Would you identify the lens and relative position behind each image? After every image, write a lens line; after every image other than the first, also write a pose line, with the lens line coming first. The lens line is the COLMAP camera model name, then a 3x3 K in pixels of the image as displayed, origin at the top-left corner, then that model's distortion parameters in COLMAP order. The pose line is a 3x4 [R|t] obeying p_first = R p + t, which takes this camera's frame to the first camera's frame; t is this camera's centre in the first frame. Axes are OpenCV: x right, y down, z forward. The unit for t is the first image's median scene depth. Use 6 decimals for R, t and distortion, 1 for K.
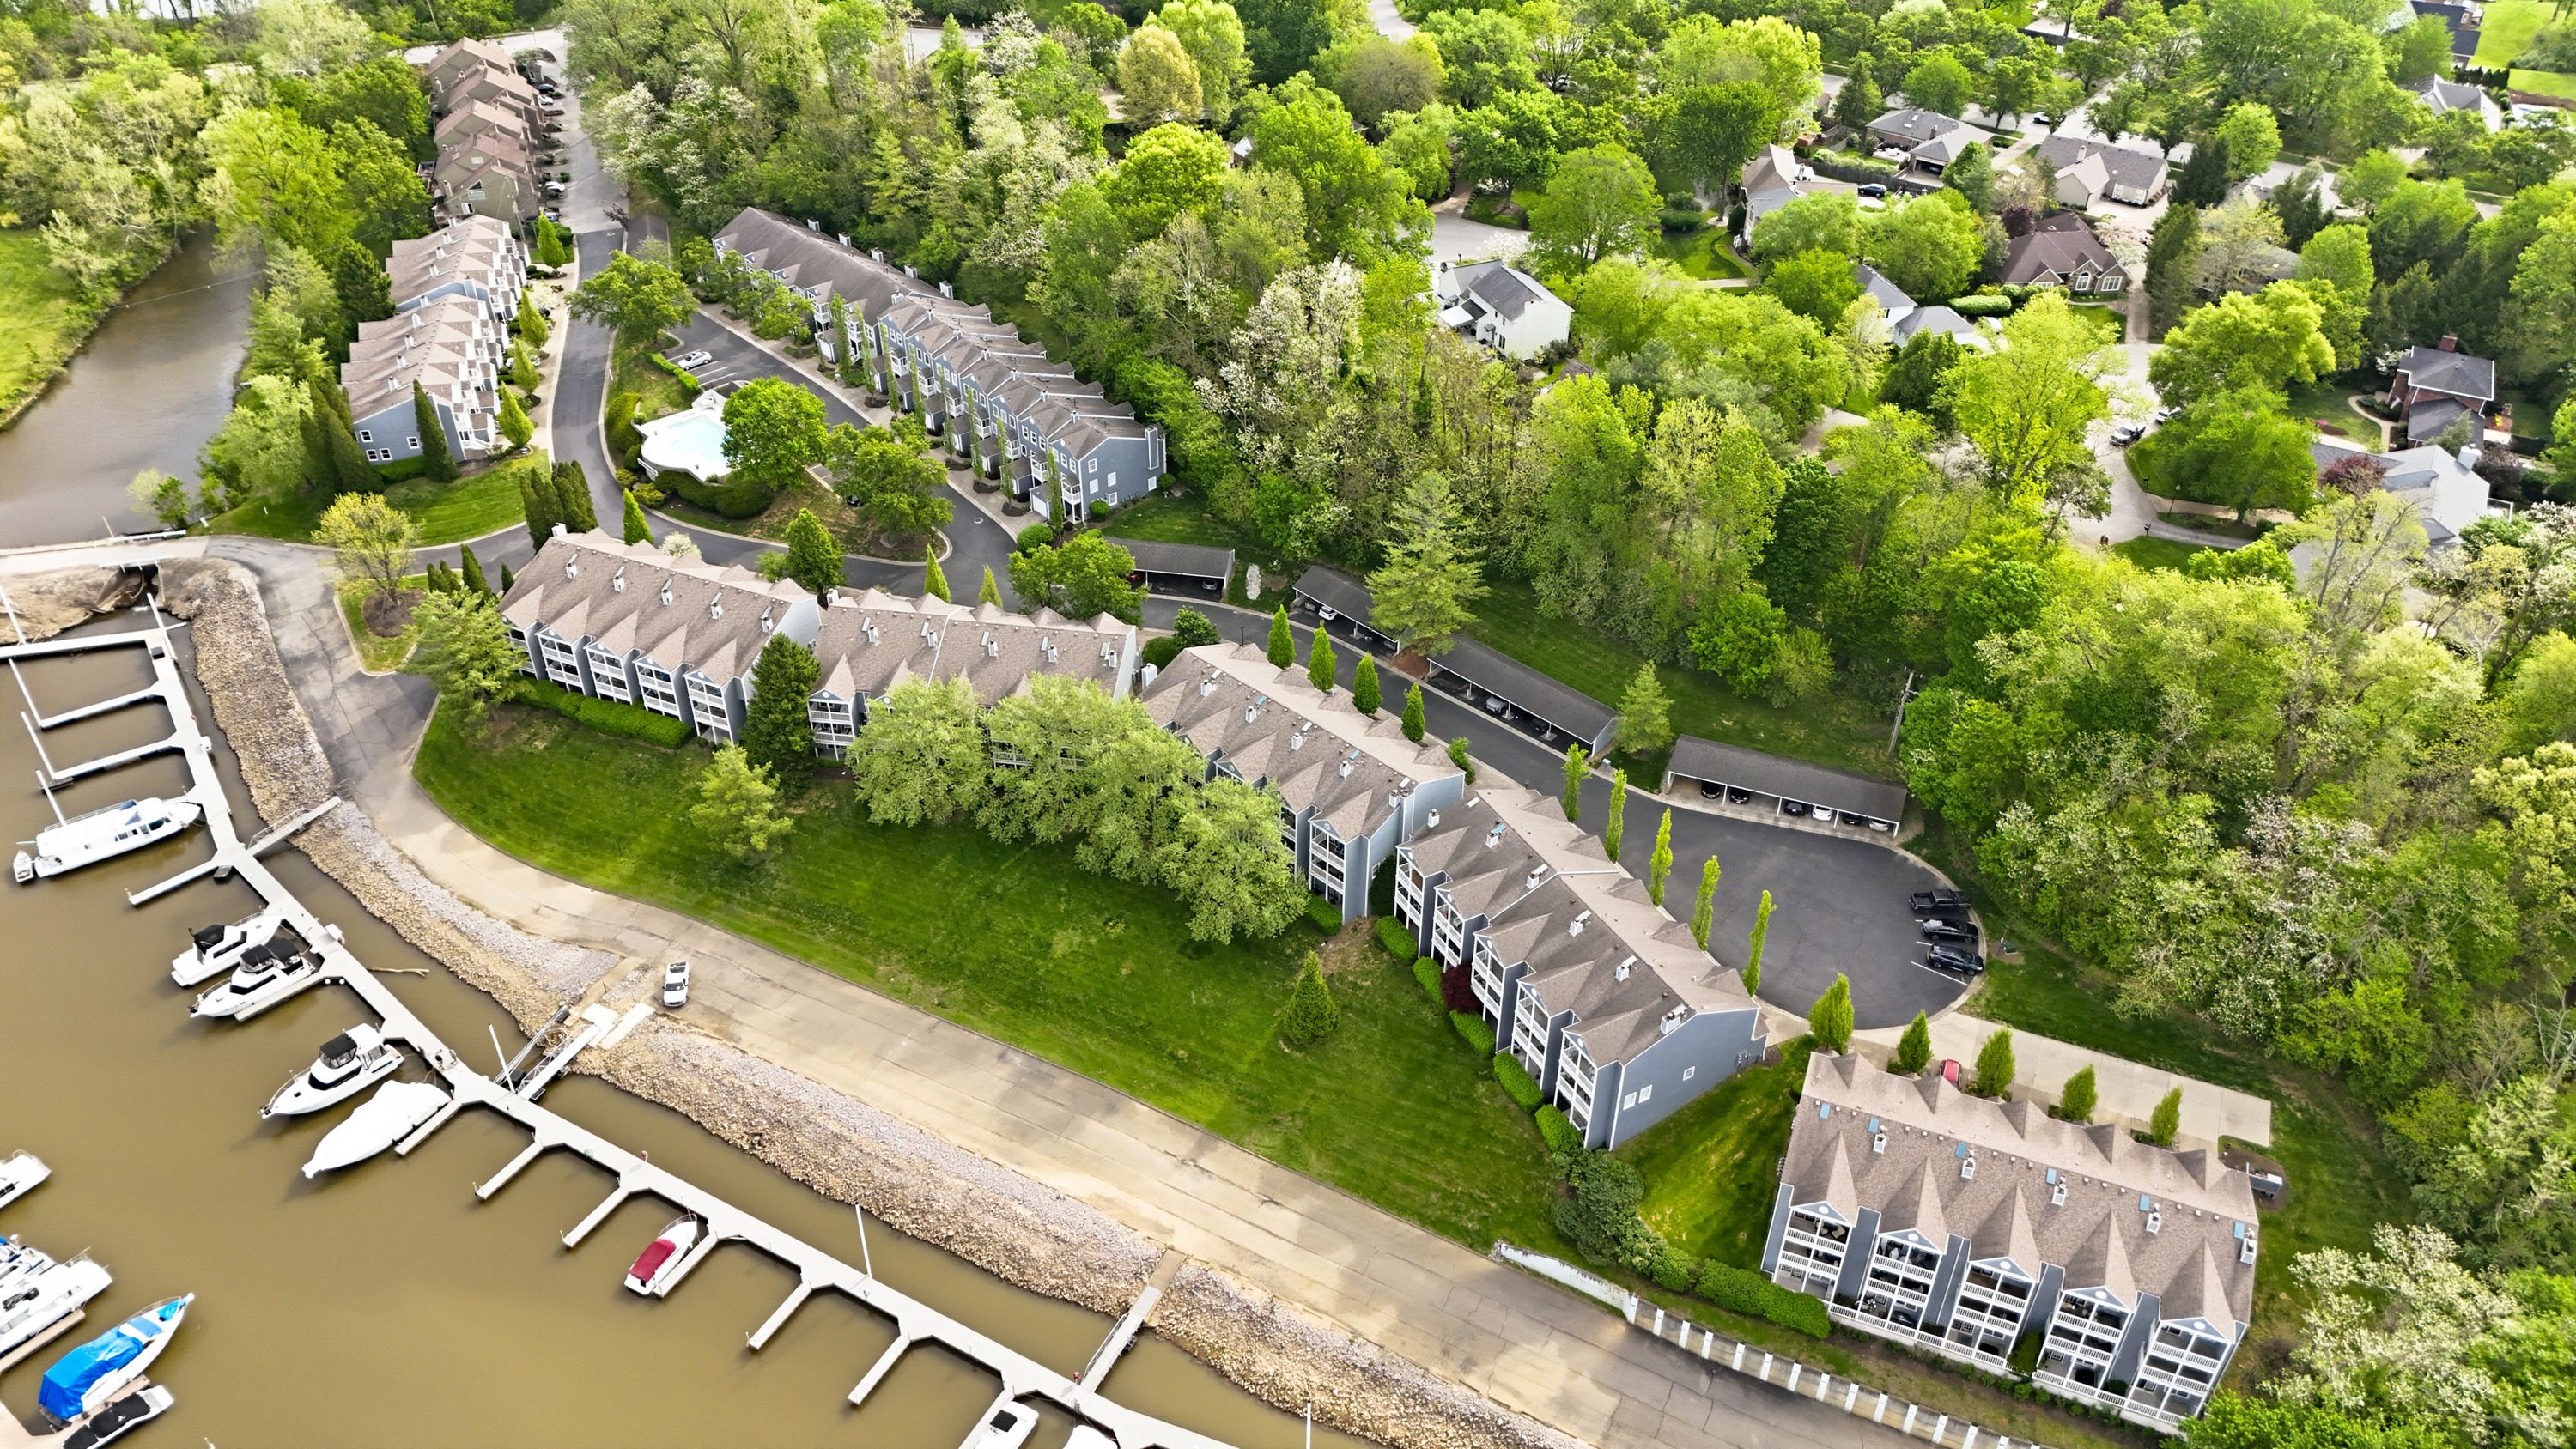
lens RADIAL K [[1882.5, 0, 1288.0], [0, 1882.5, 724.5], [0, 0, 1]] dist [0.086744, -0.095915]
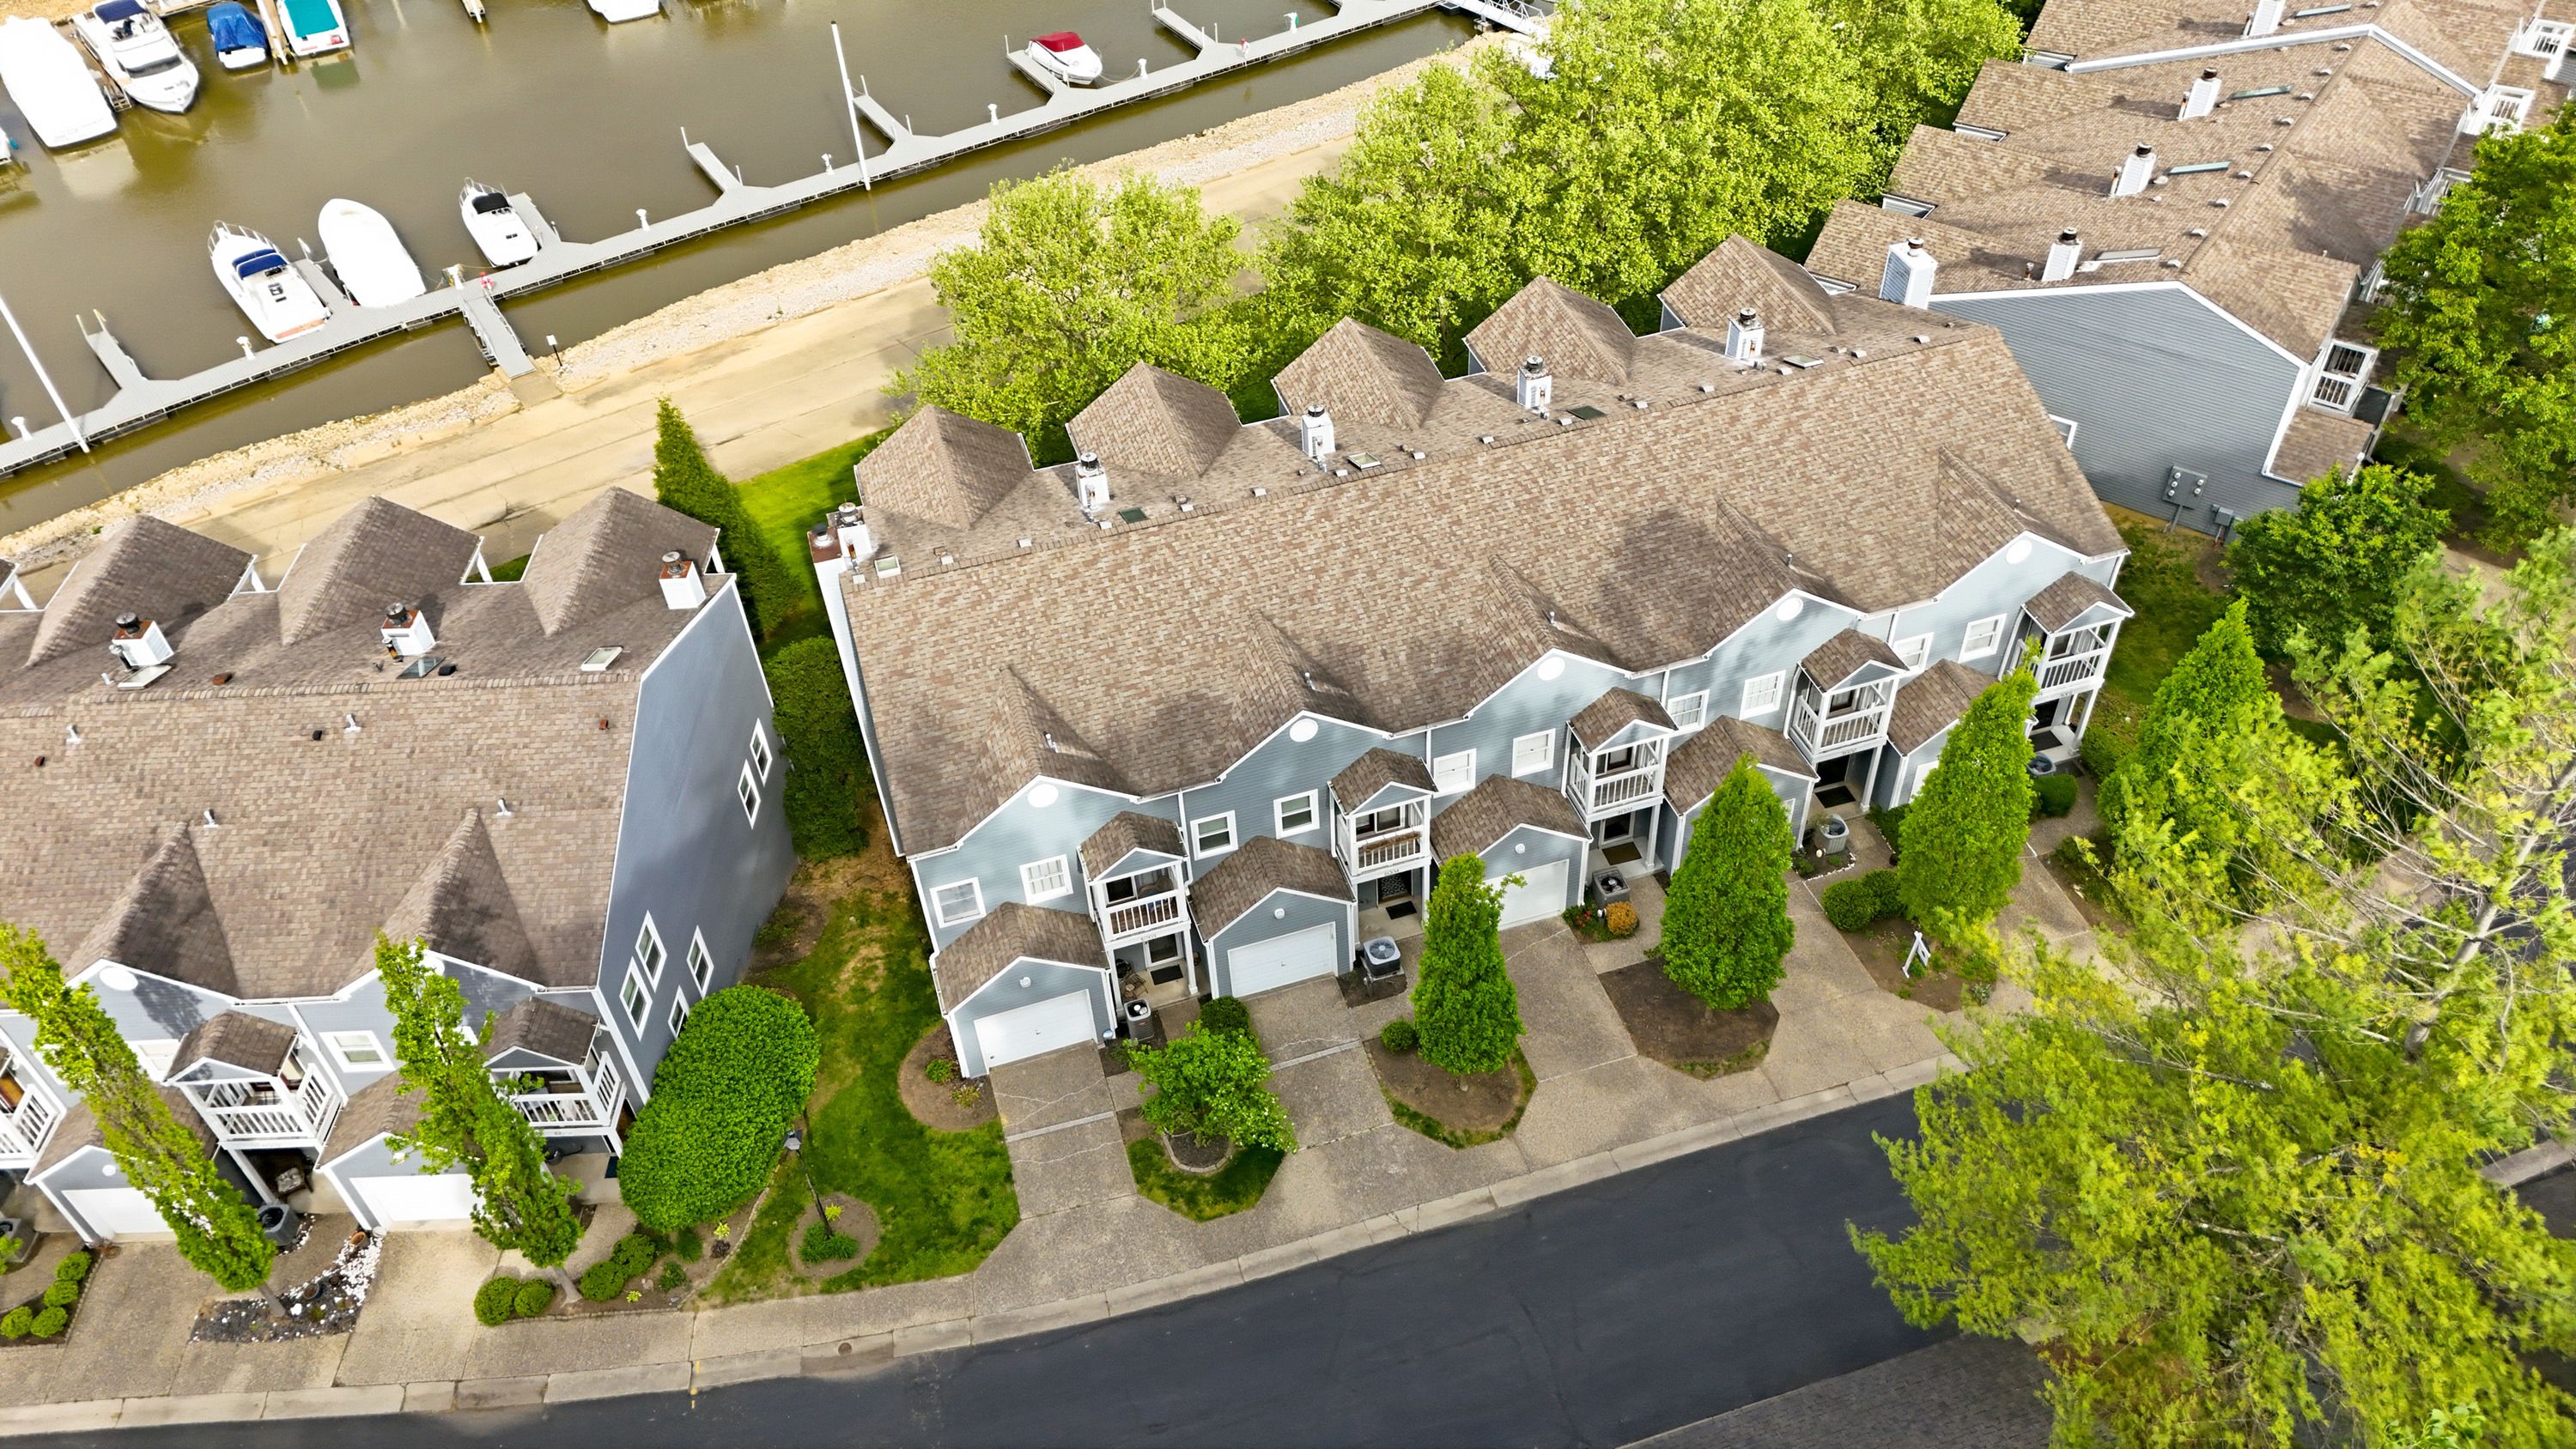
lens RADIAL K [[1882.5, 0, 1288.0], [0, 1882.5, 724.5], [0, 0, 1]] dist [0.086744, -0.095915]
pose [[-0.480831, 0.612934, -0.626988, 0.205914], [-0.488812, 0.406261, 0.772020, -0.185855], [0.727918, 0.677690, 0.104267, 0.968804]]
